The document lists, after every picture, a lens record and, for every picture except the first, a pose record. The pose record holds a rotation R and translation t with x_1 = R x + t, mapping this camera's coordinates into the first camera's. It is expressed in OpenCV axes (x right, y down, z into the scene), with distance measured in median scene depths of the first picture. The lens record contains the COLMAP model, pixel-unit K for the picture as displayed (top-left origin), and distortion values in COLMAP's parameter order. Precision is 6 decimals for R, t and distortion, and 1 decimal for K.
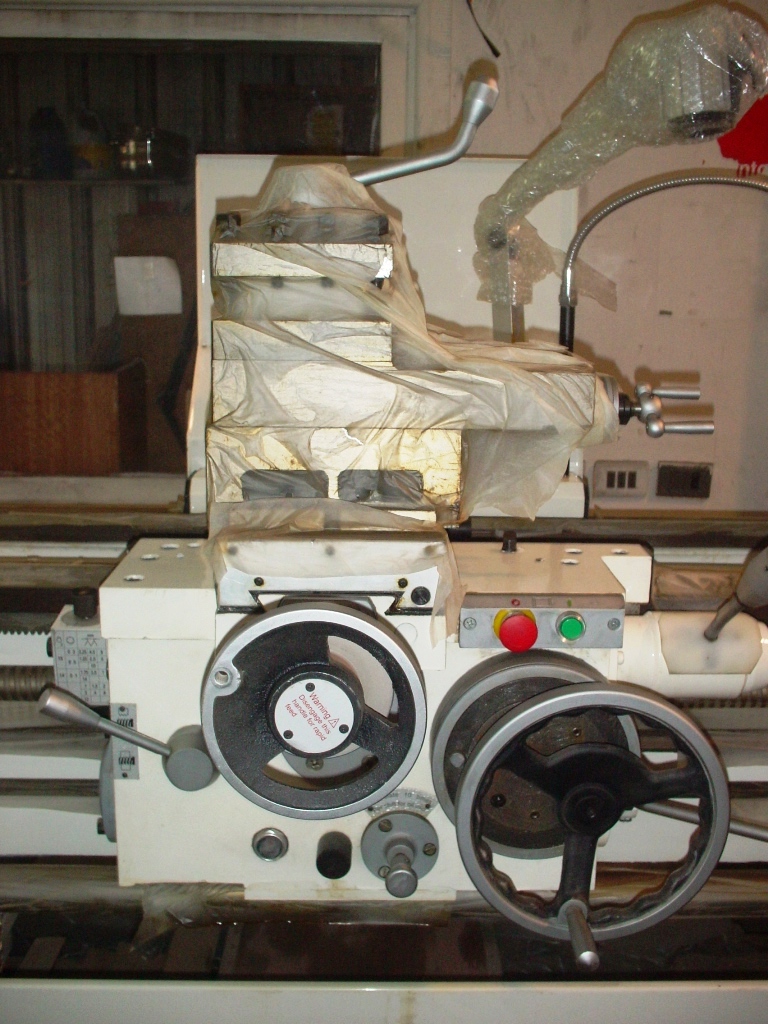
lens RADIAL K [[1144.4, 0, 387.5], [0, 1144.4, 494.4], [0, 0, 1]] dist [-0.086184, 0.095963]
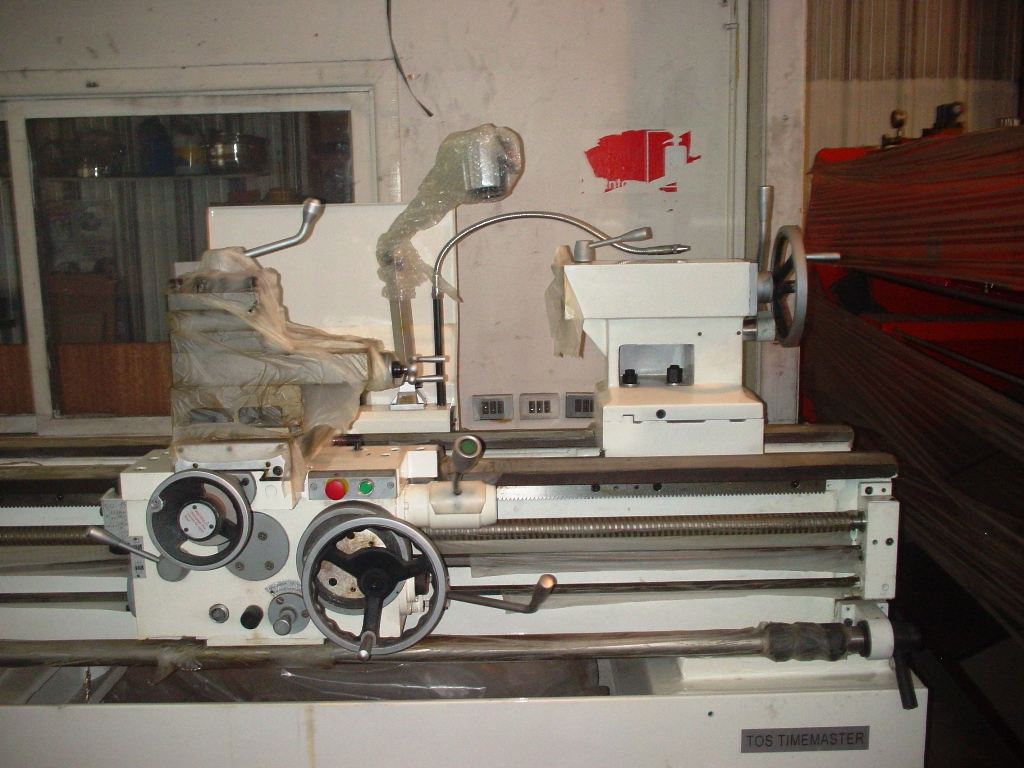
lens RADIAL K [[1144.4, 0, 512.0], [0, 1144.4, 384.0], [0, 0, 1]] dist [-0.086184, 0.095963]
pose [[0.999276, -0.031613, -0.021156, 0.435279], [0.030789, 0.998795, -0.038213, 0.025320], [0.022338, 0.037534, 0.999046, -0.860622]]
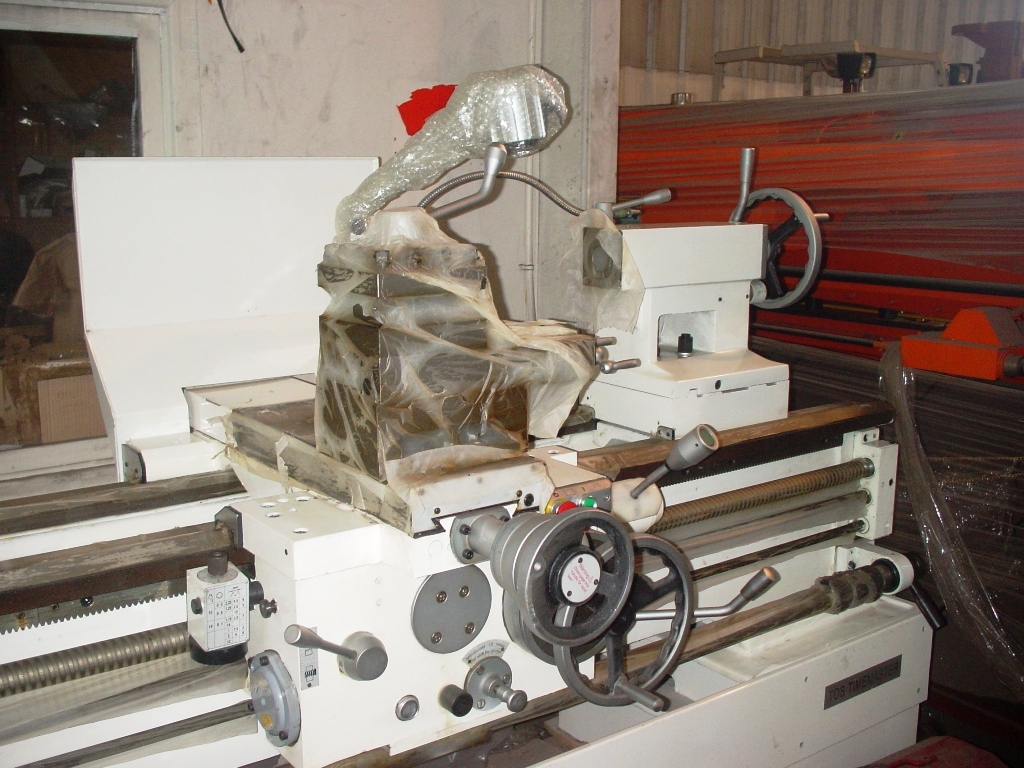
lens RADIAL K [[1144.4, 0, 512.0], [0, 1144.4, 384.0], [0, 0, 1]] dist [-0.086184, 0.095963]
pose [[0.811278, -0.124284, 0.571299, -0.751359], [0.128368, 0.991166, 0.033333, -0.103361], [-0.570395, 0.046294, 0.820065, -0.195320]]
